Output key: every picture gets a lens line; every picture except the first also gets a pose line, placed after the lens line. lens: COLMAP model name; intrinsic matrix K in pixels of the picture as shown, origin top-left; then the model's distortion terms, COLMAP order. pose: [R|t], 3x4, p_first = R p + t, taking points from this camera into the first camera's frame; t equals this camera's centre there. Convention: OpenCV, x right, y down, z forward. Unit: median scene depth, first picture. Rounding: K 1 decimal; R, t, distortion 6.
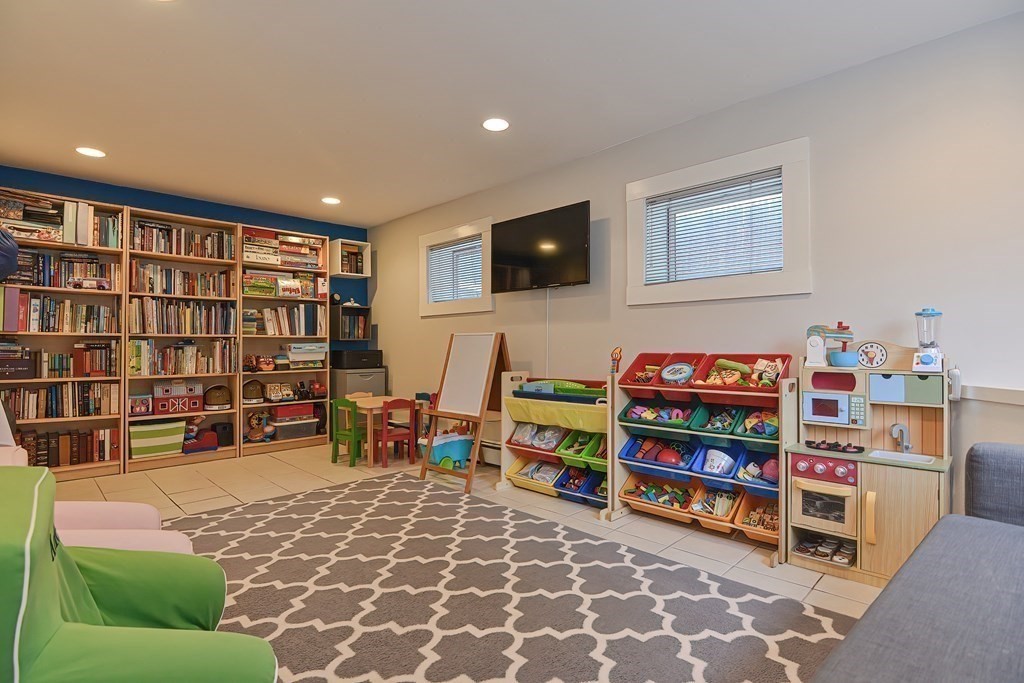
lens RADIAL K [[500.9, 0, 509.7], [0, 500.9, 339.2], [0, 0, 1]] dist [-0.005800, -0.009820]
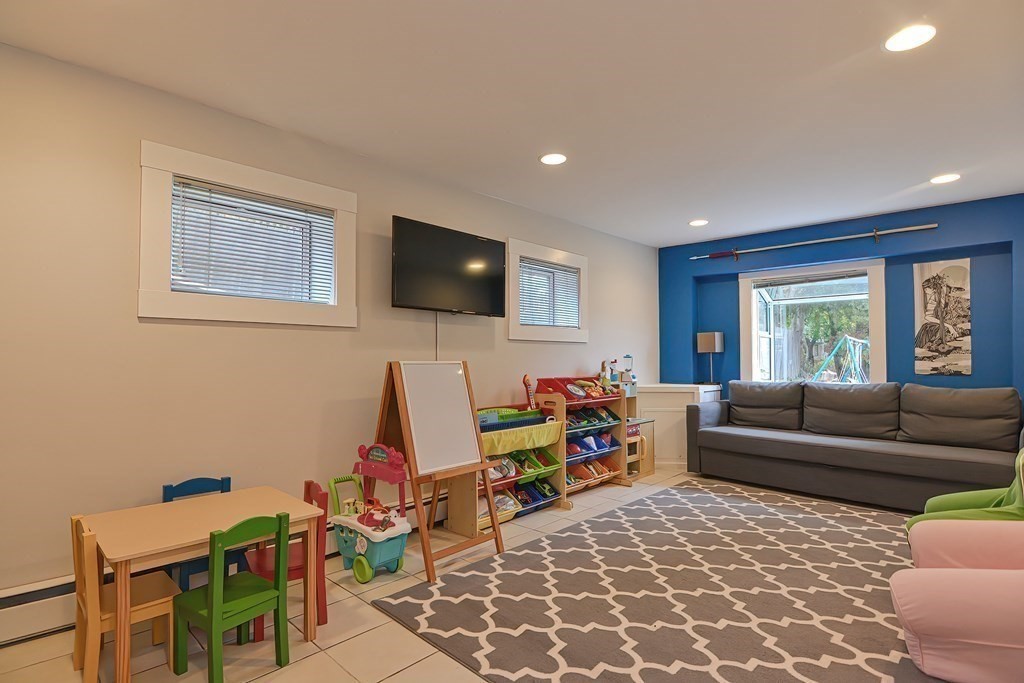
lens RADIAL K [[500.9, 0, 506.3], [0, 500.9, 349.6], [0, 0, 1]] dist [-0.005800, -0.009820]
pose [[-0.021979, 0.027042, 0.999393, -1.033932], [-0.009039, 0.999588, -0.027246, -0.012662], [-0.999718, -0.009632, -0.021725, 1.118243]]
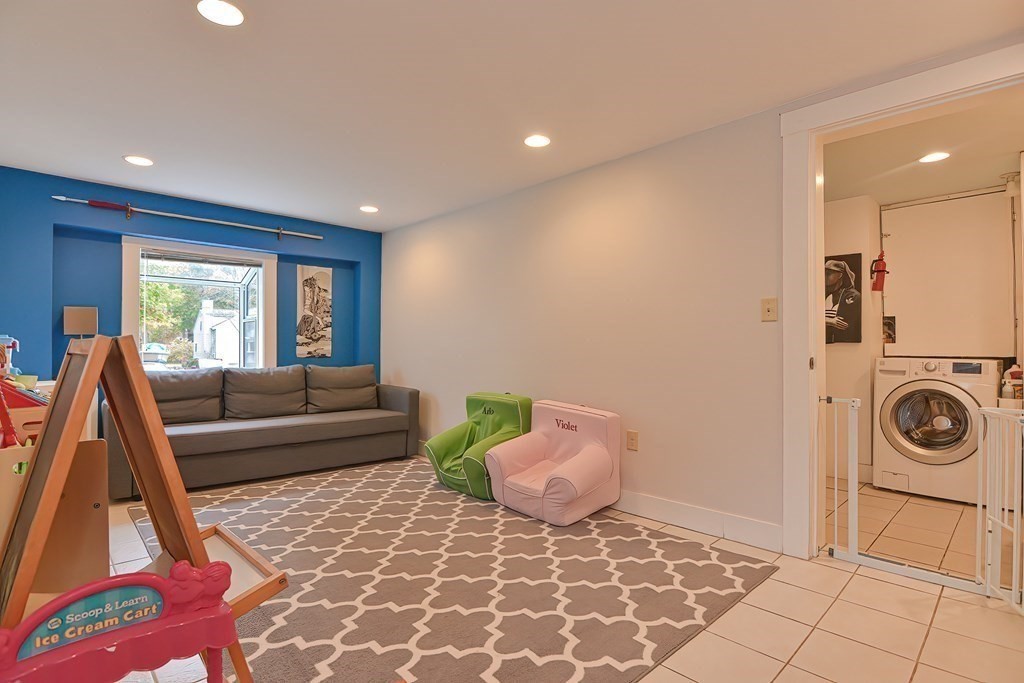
lens RADIAL K [[500.9, 0, 510.2], [0, 500.9, 341.9], [0, 0, 1]] dist [-0.005800, -0.009820]
pose [[-0.999549, 0.010661, 0.028084, -0.399404], [0.010051, 0.999712, -0.021784, 0.000389], [-0.028309, -0.021492, -0.999368, 1.605298]]
